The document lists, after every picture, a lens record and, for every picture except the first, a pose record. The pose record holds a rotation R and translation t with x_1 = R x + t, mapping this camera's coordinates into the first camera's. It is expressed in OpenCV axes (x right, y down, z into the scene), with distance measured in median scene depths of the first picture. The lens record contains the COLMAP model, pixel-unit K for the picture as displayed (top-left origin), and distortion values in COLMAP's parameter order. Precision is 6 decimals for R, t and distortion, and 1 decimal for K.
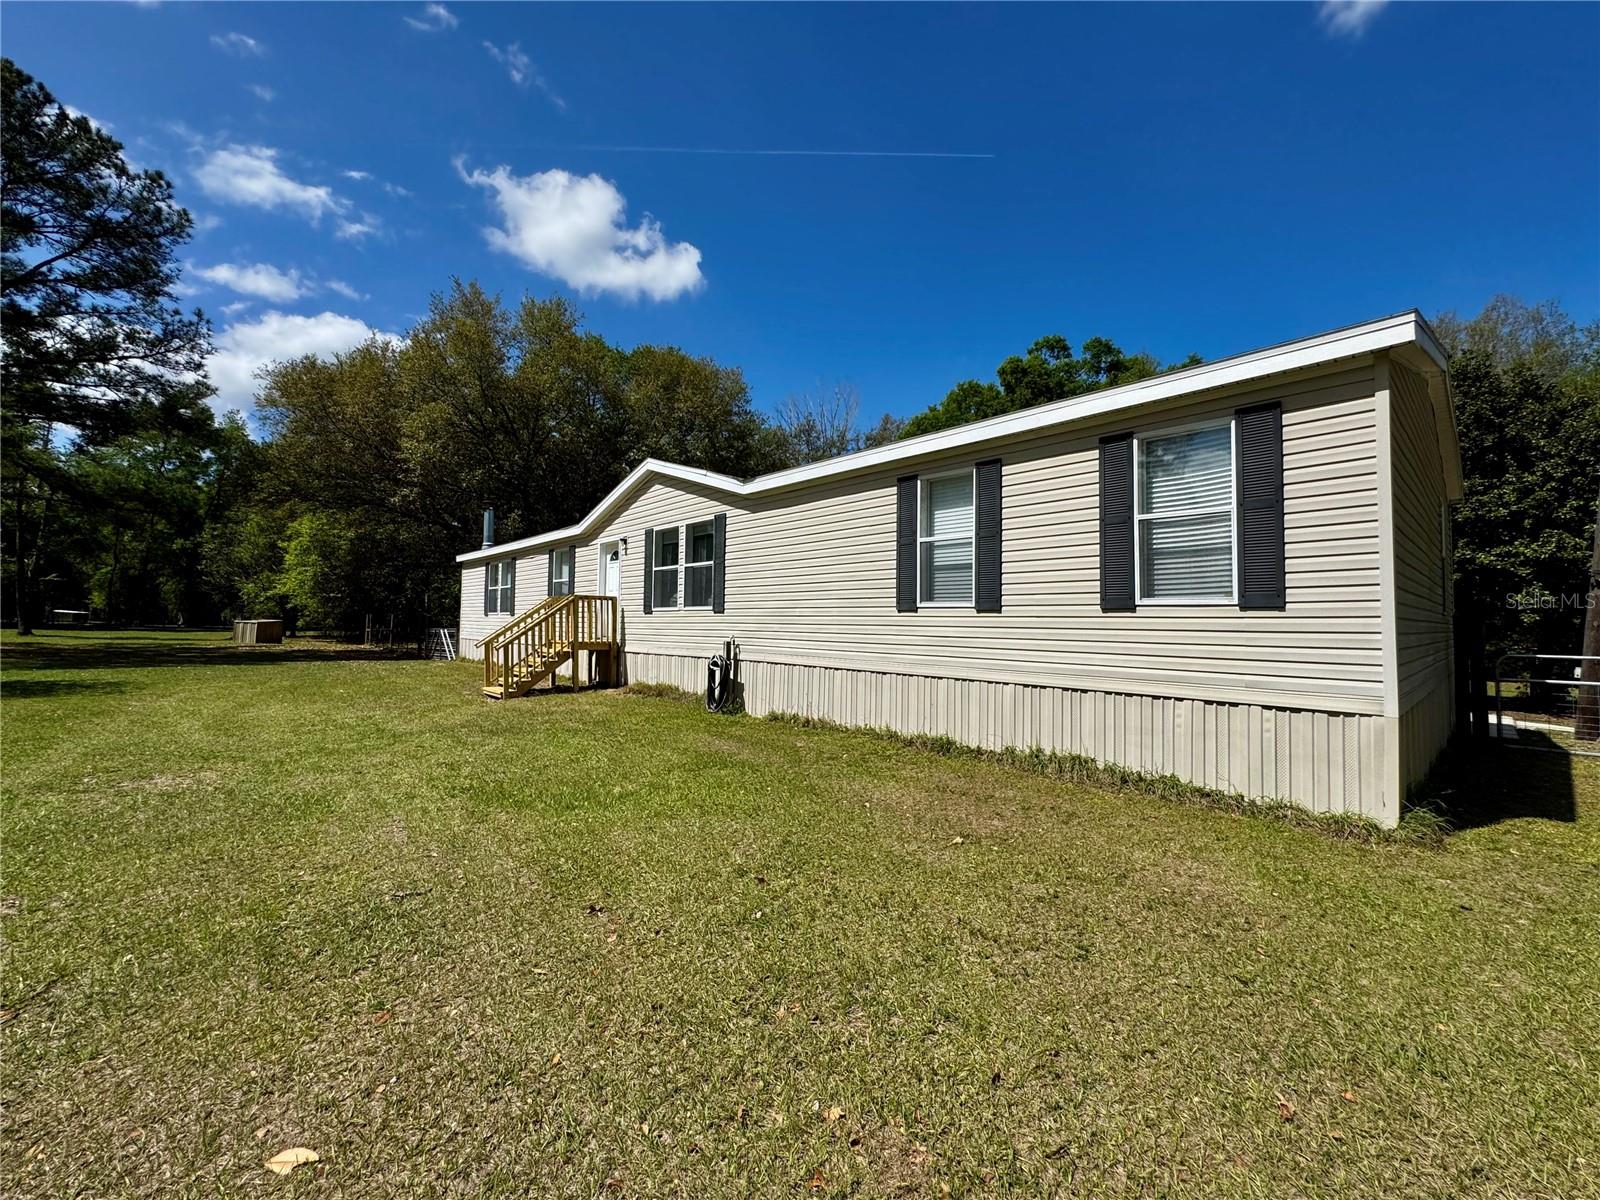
lens RADIAL K [[638.9, 0, 800.0], [0, 638.9, 600.0], [0, 0, 1]] dist [0.000646, 0.000074]
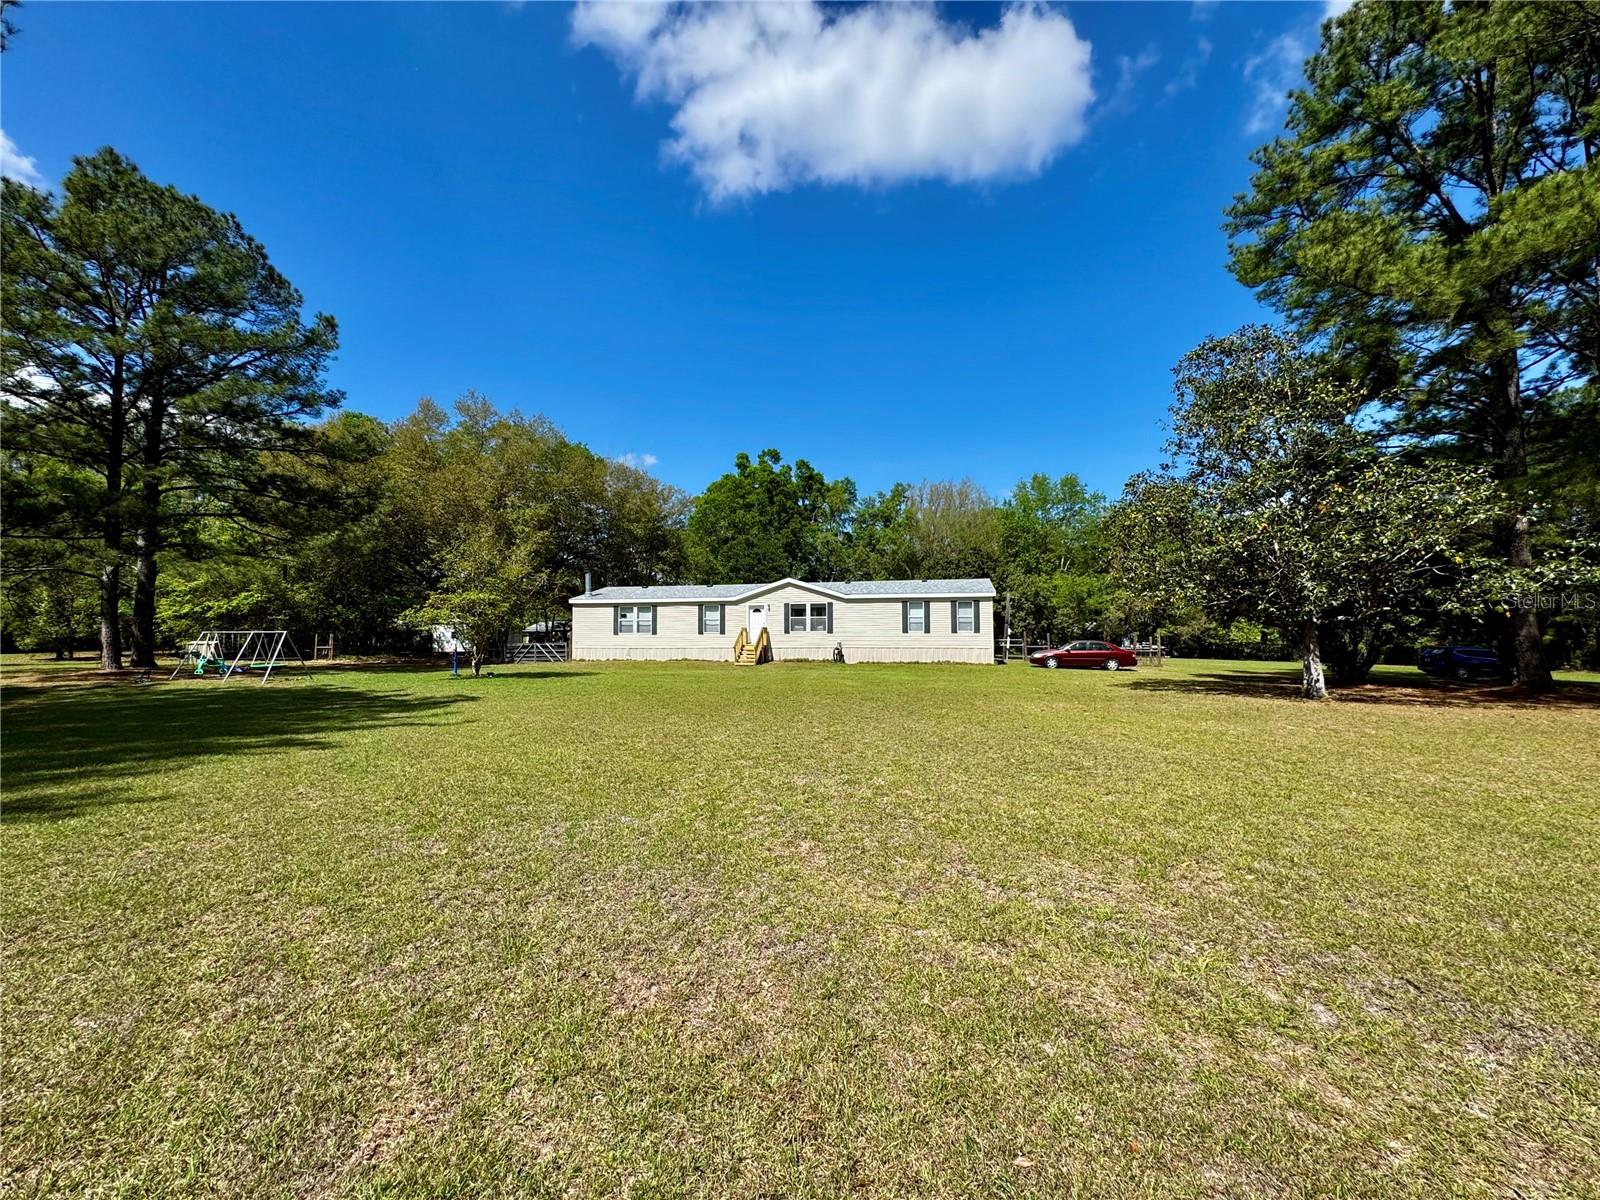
lens RADIAL K [[638.9, 0, 800.0], [0, 638.9, 600.0], [0, 0, 1]] dist [0.000646, 0.000074]
pose [[0.846363, 0.037950, 0.531253, -1.898038], [-0.014942, 0.998758, -0.047541, 0.007509], [-0.532397, 0.032299, 0.845879, -1.573370]]
